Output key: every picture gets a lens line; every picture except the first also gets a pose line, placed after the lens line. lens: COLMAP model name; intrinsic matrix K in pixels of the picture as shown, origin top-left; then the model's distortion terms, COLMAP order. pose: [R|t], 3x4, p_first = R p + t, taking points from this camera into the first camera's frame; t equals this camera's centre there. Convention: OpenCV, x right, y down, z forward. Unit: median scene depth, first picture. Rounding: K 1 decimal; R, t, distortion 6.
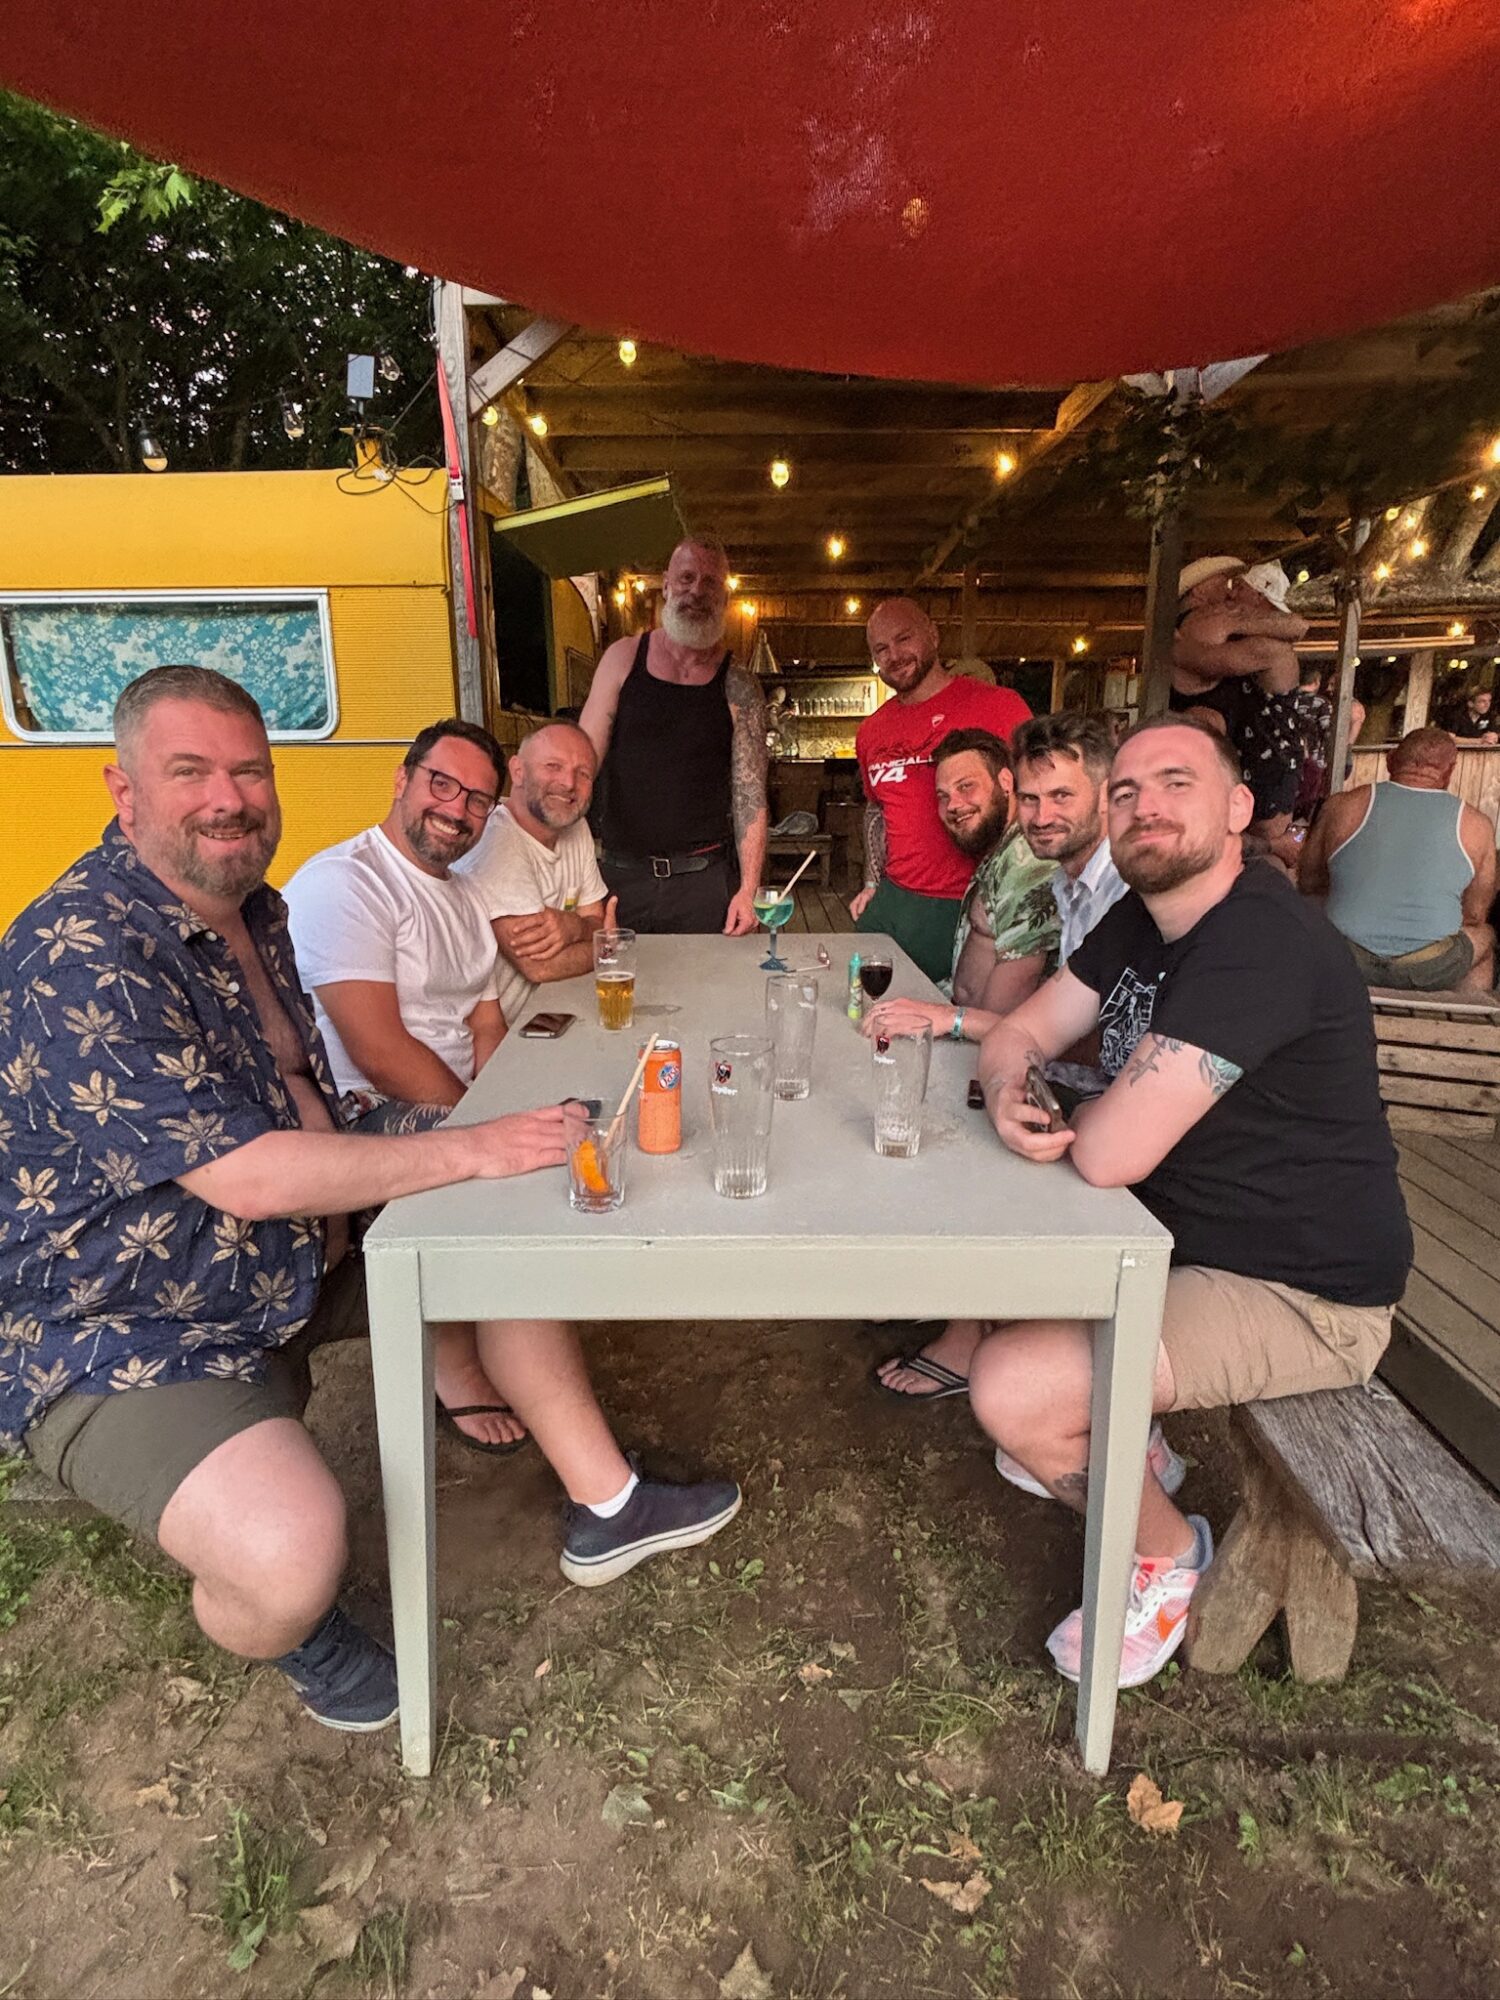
lens RADIAL K [[1053.8, 0, 744.0], [0, 1053.8, 999.2], [0, 0, 1]] dist [0.002674, 0.000460]
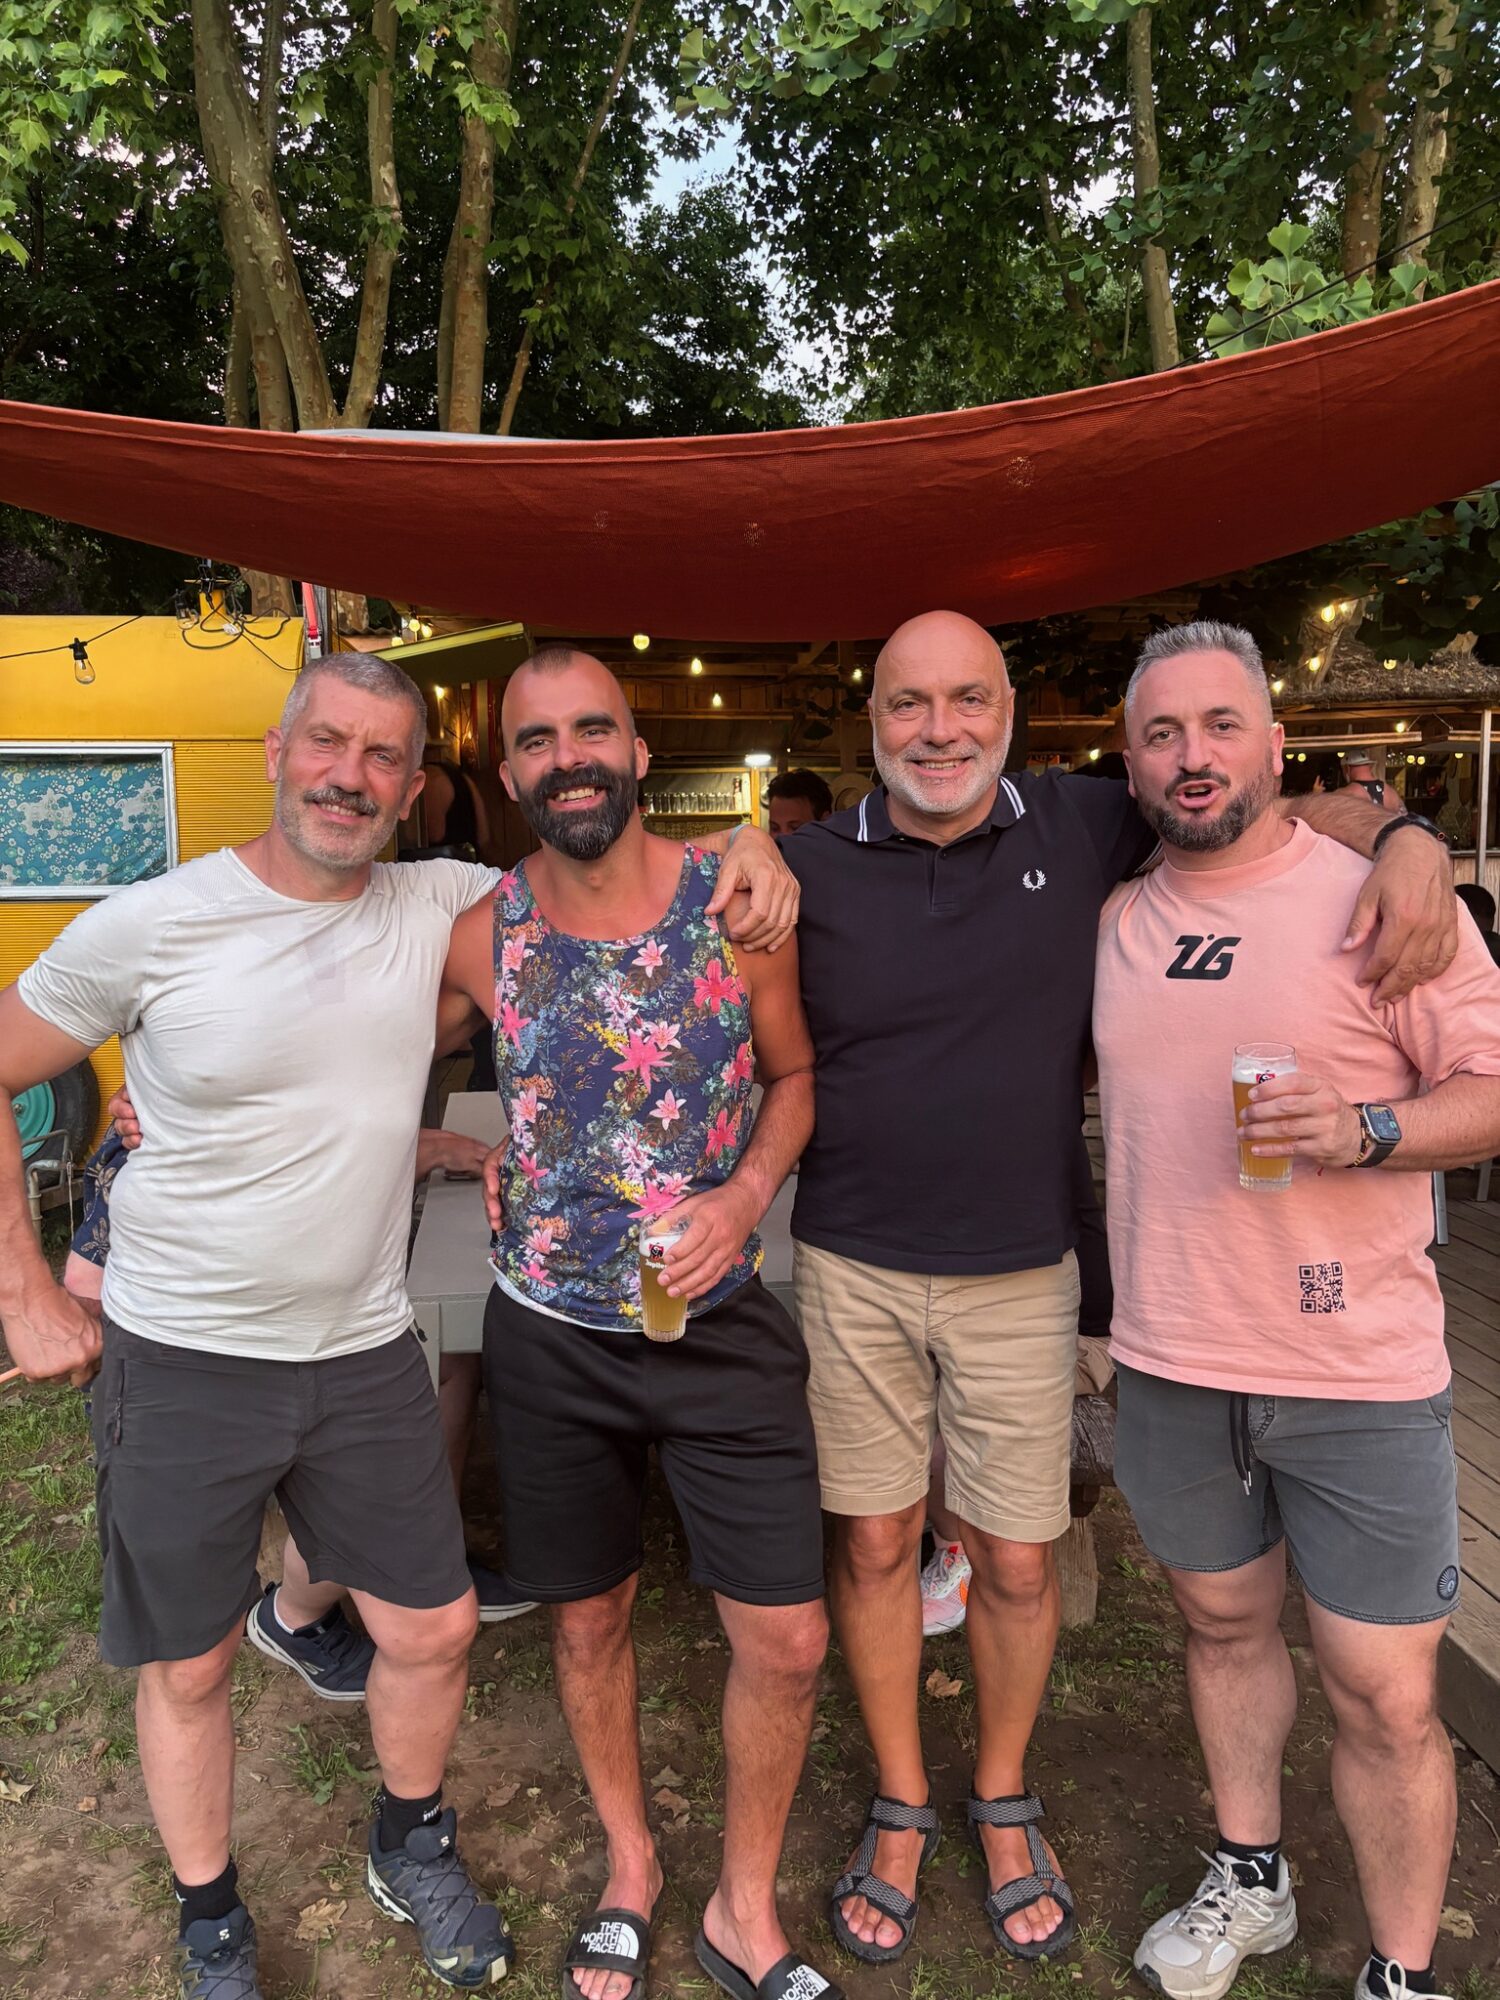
lens RADIAL K [[1494.0, 0, 746.7], [0, 1494.0, 998.3], [0, 0, 1]] dist [0.048126, 0.002090]
pose [[0.993372, -0.016871, 0.113703, -0.033033], [0.030616, 0.992272, -0.120243, 0.024116], [-0.110796, 0.122927, 0.986212, -0.376851]]
